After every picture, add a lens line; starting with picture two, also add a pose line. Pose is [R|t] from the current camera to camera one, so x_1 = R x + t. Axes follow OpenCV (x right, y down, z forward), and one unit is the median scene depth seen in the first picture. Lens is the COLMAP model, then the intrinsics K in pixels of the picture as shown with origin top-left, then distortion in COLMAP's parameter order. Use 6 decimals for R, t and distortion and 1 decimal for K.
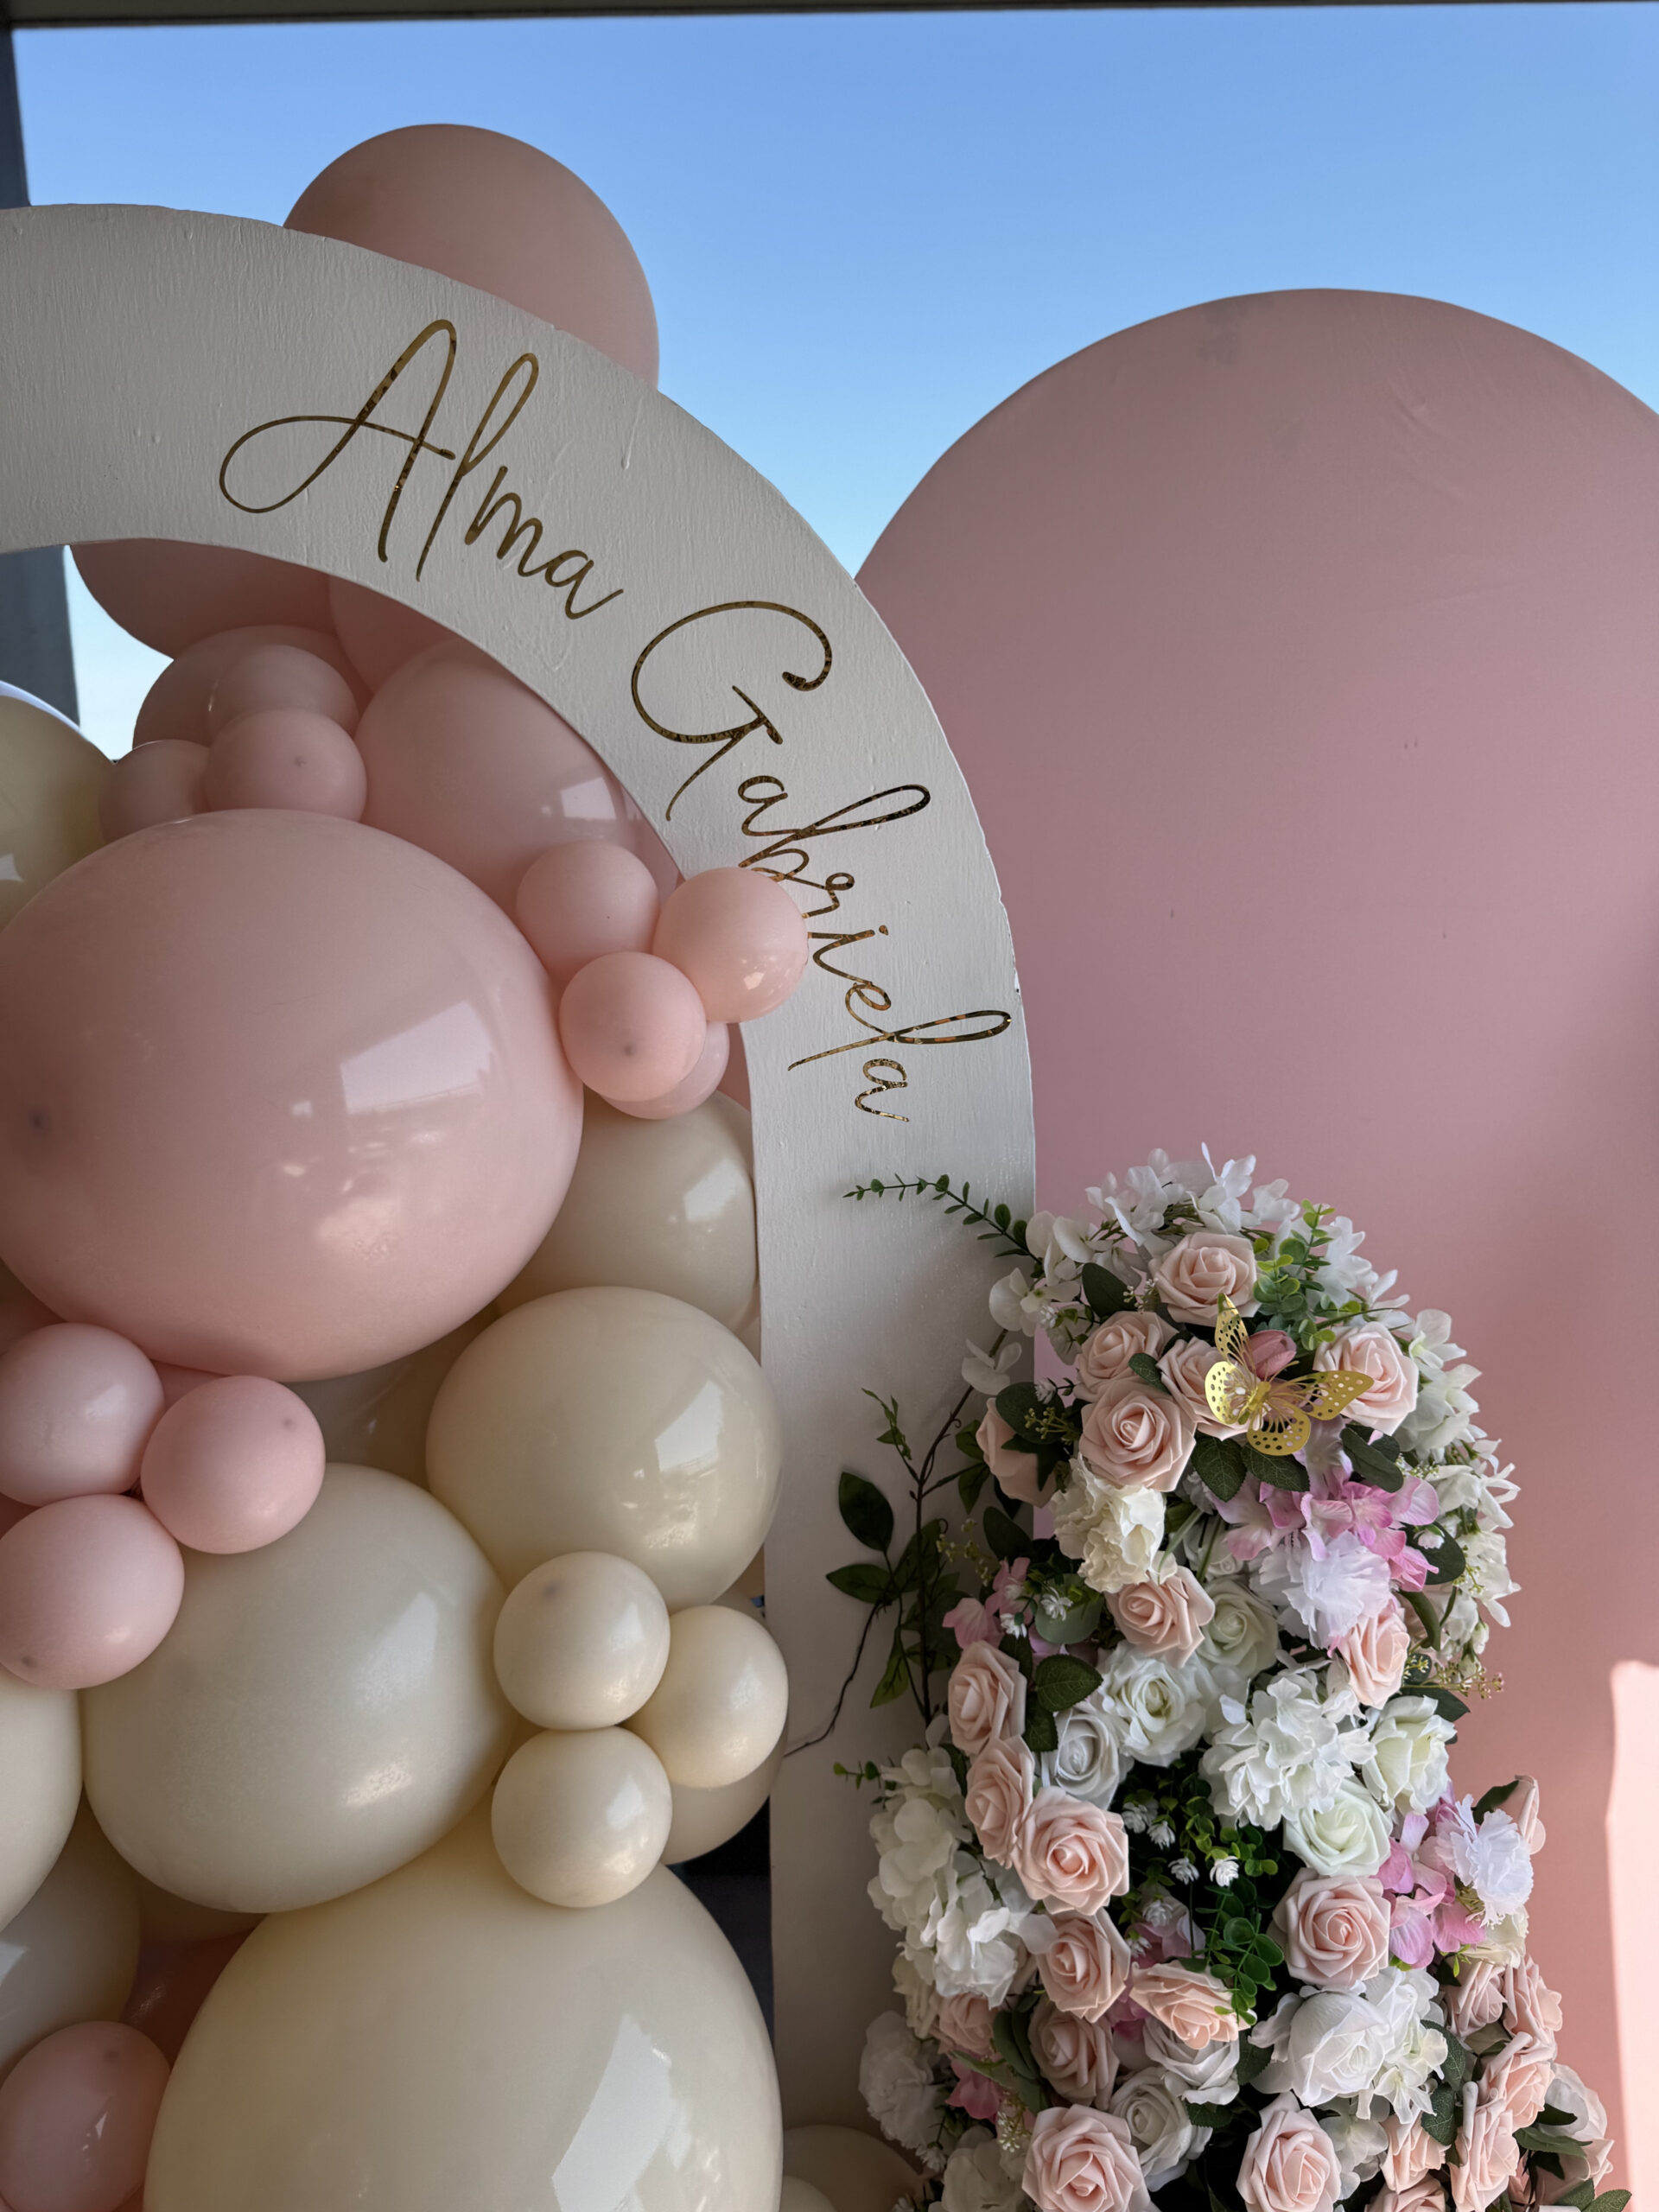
lens RADIAL K [[1519.0, 0, 879.1], [0, 1519.0, 1111.6], [0, 0, 1]] dist [0.067638, -0.125539]
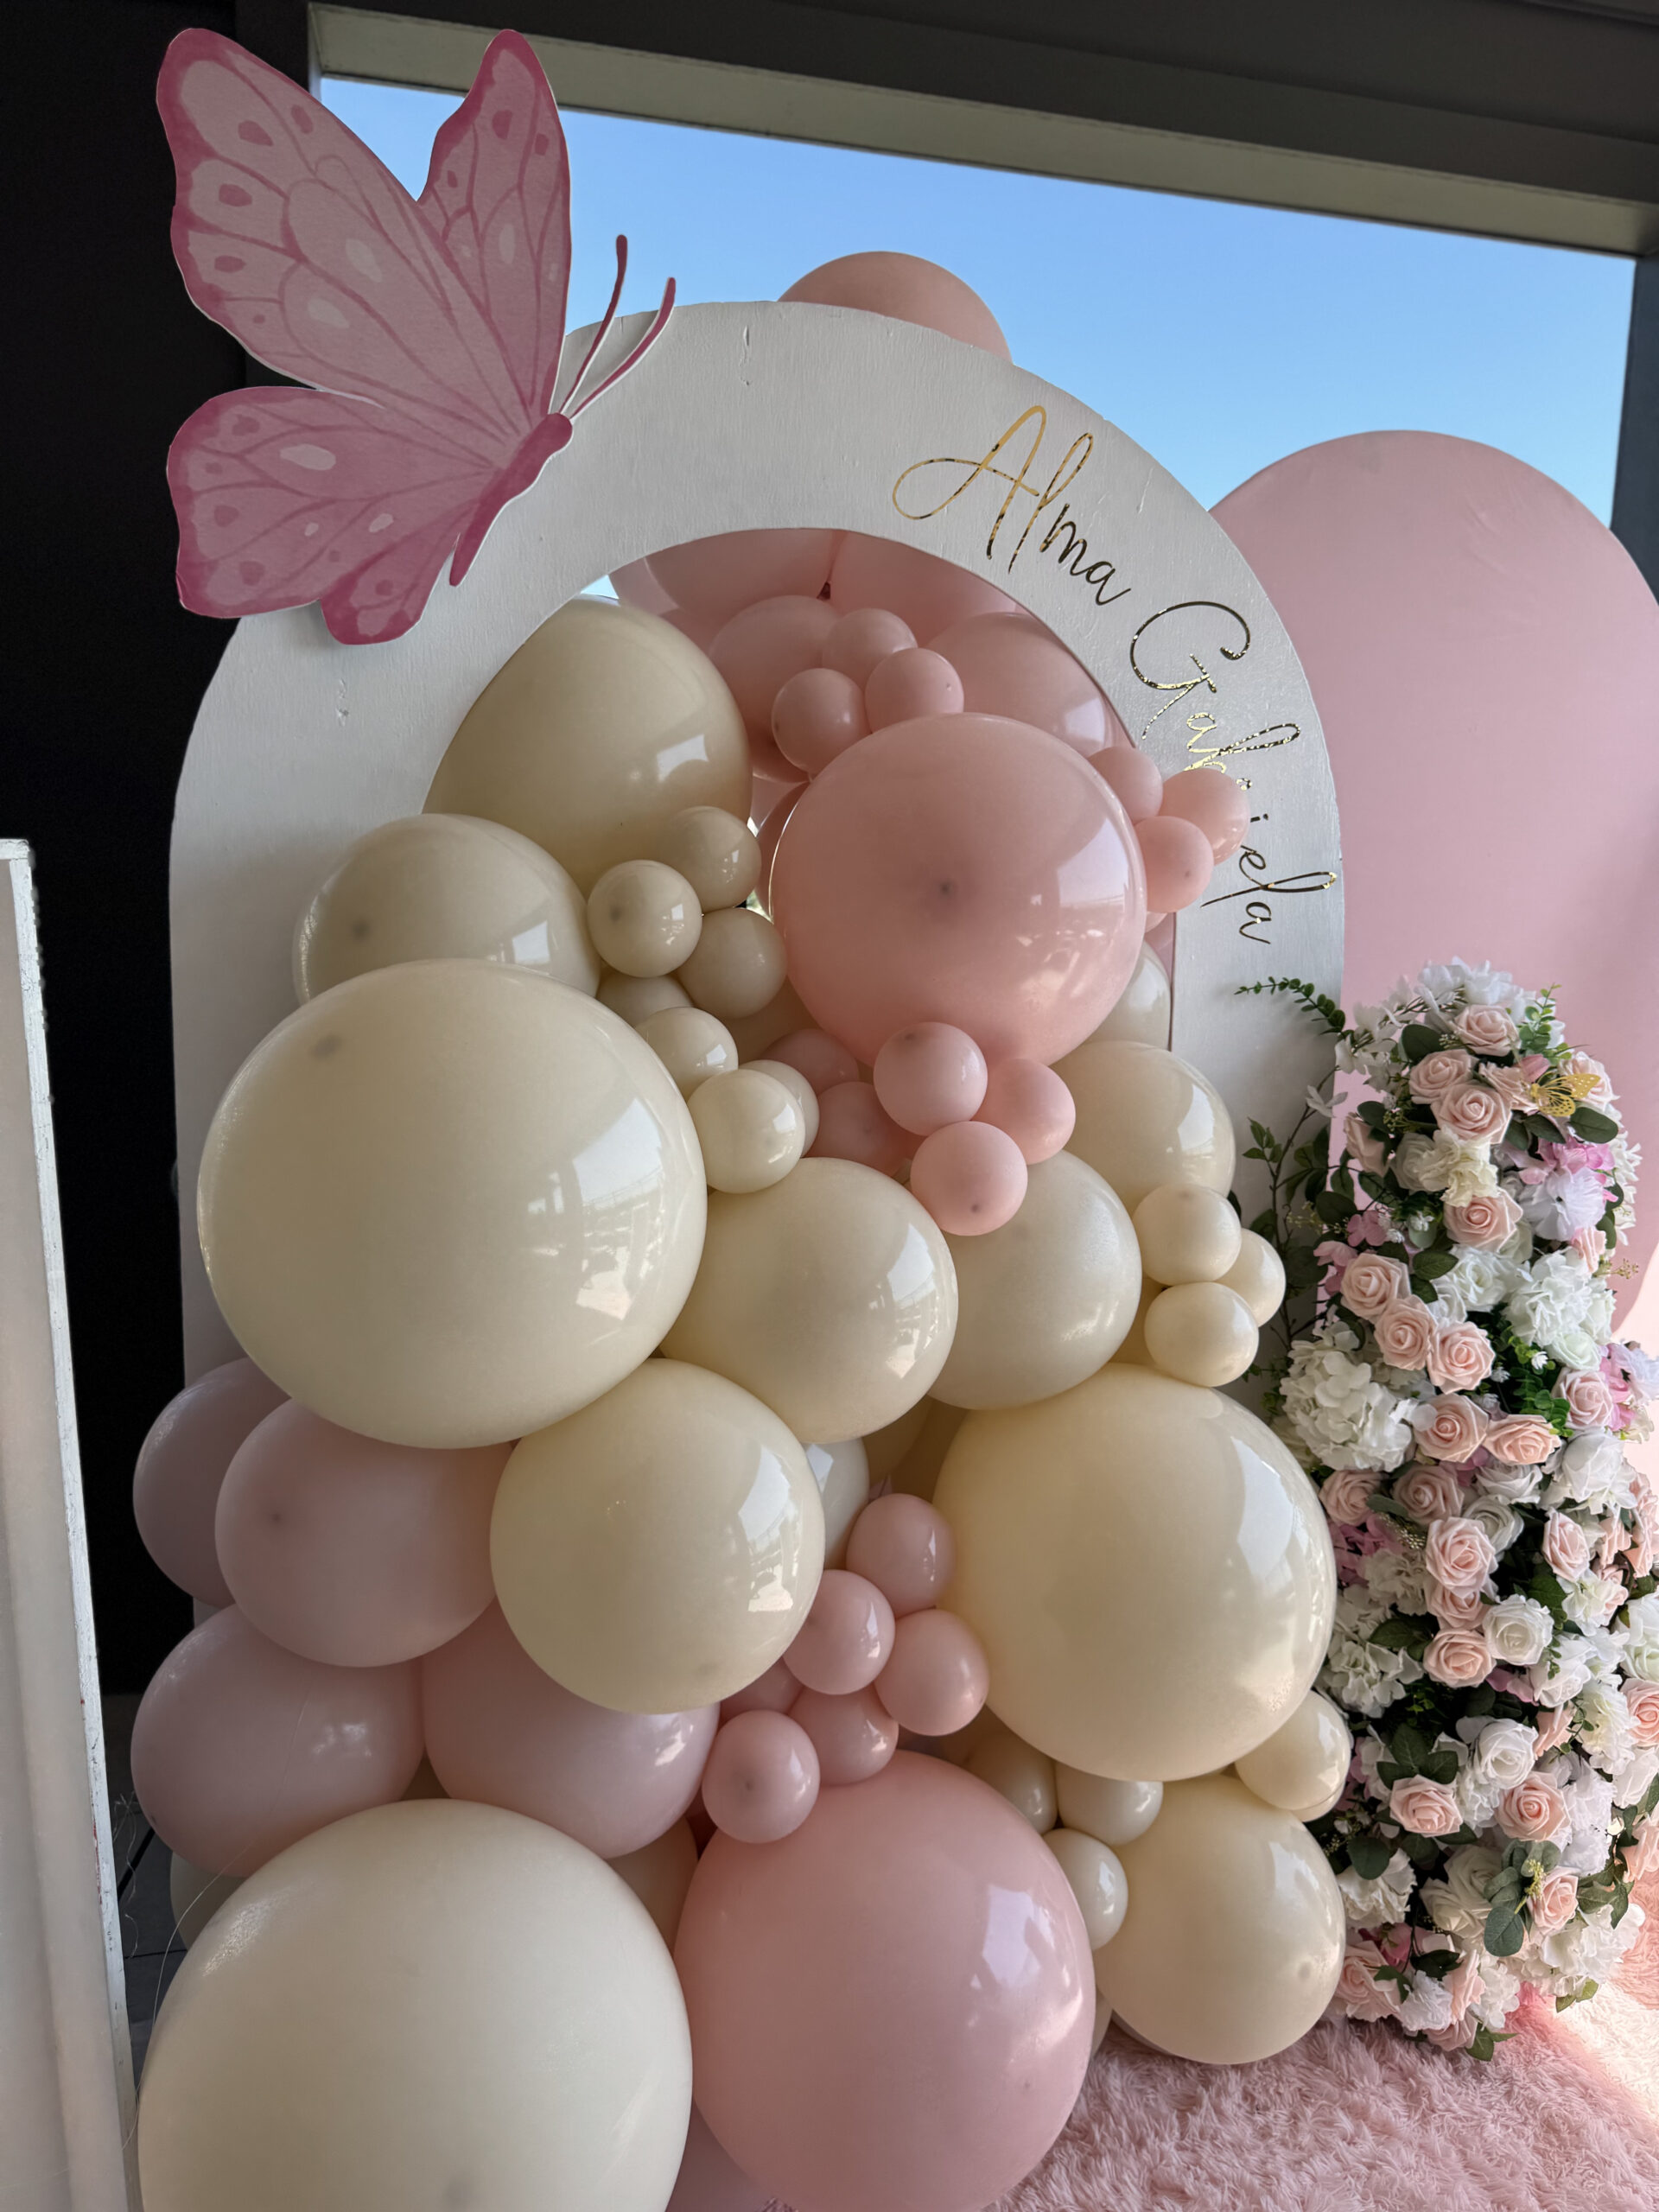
lens RADIAL K [[1565.0, 0, 829.5], [0, 1565.0, 1106.0], [0, 0, 1]] dist [-0.005825, -0.003022]
pose [[0.971952, -0.002899, 0.235163, -0.883544], [0.007948, 0.999758, -0.020526, 0.223630], [-0.235047, 0.021820, 0.971739, -0.478520]]
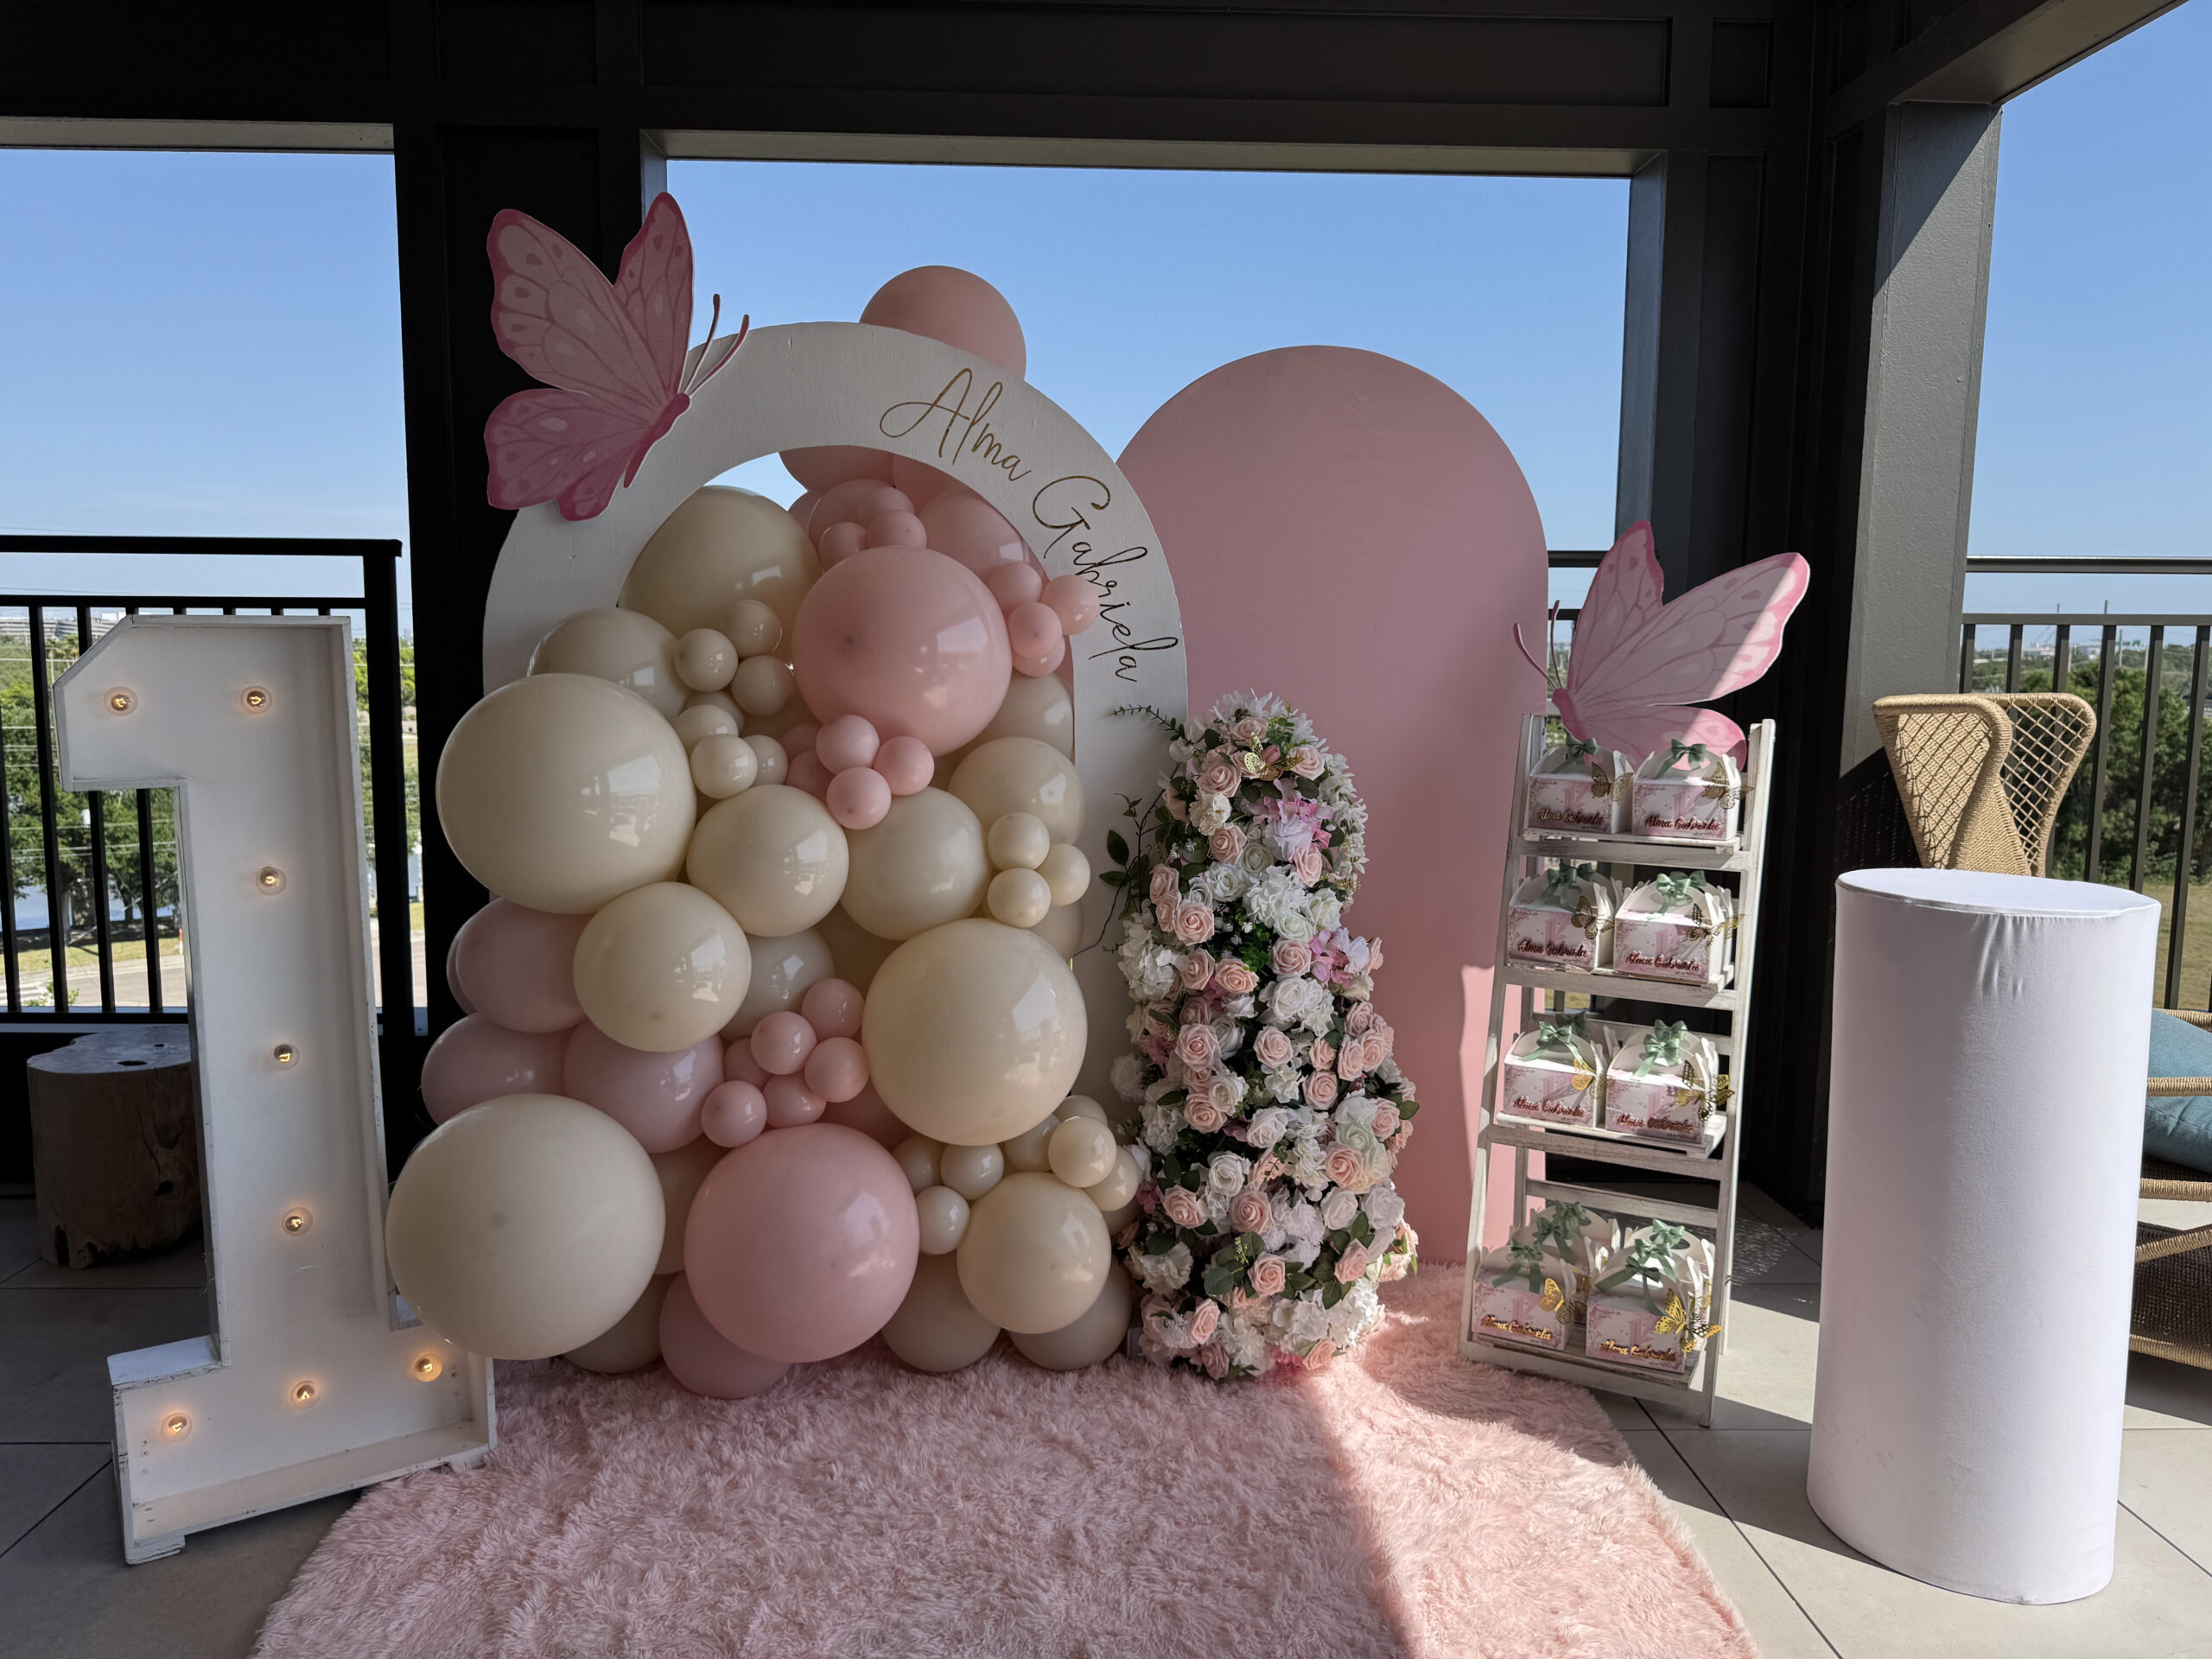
lens RADIAL K [[1519.0, 0, 1105.4], [0, 1519.0, 849.6], [0, 0, 1]] dist [0.067638, -0.125539]
pose [[0.999583, 0.018202, 0.022430, -0.092340], [-0.016627, 0.997514, -0.068476, 0.506420], [-0.023620, 0.068074, 0.997401, -1.635079]]
